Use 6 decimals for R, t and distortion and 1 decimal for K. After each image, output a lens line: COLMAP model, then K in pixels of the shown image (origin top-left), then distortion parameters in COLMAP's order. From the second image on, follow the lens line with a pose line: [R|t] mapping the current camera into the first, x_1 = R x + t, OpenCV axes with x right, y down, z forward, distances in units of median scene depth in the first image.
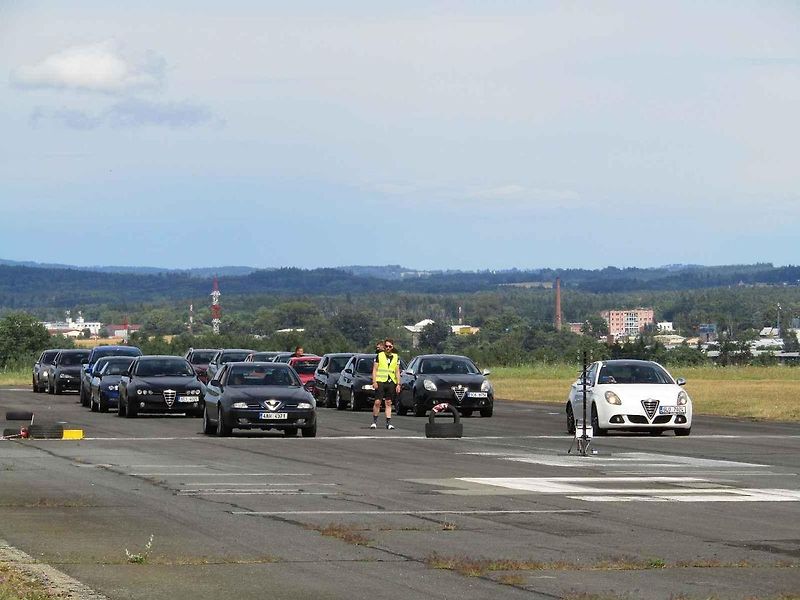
lens RADIAL K [[2755.2, 0, 400.0], [0, 2755.2, 300.0], [0, 0, 1]] dist [0.016718, 0.313147]
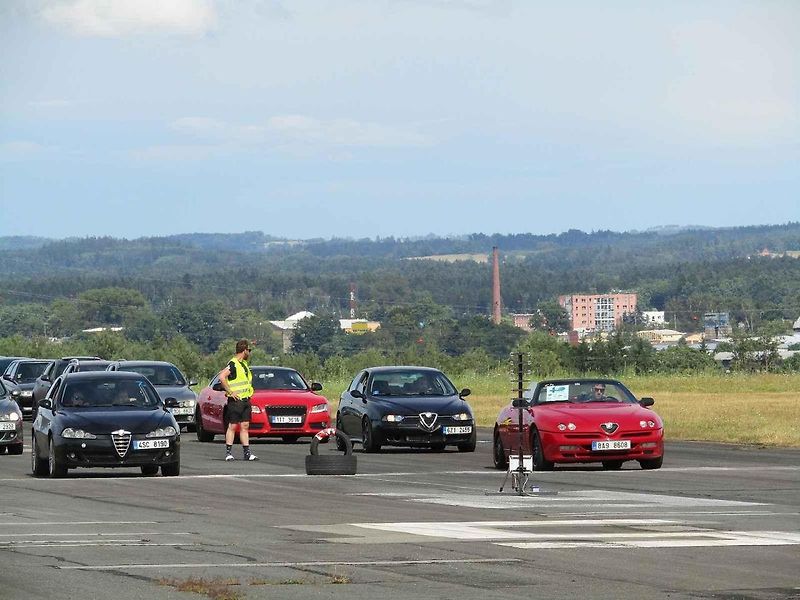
lens RADIAL K [[2755.2, 0, 400.0], [0, 2755.2, 300.0], [0, 0, 1]] dist [0.016718, 0.313147]
pose [[0.999131, -0.011378, 0.040095, 0.005385], [0.011393, 0.999935, -0.000146, 0.003941], [-0.040090, 0.000602, 0.999196, 0.267707]]
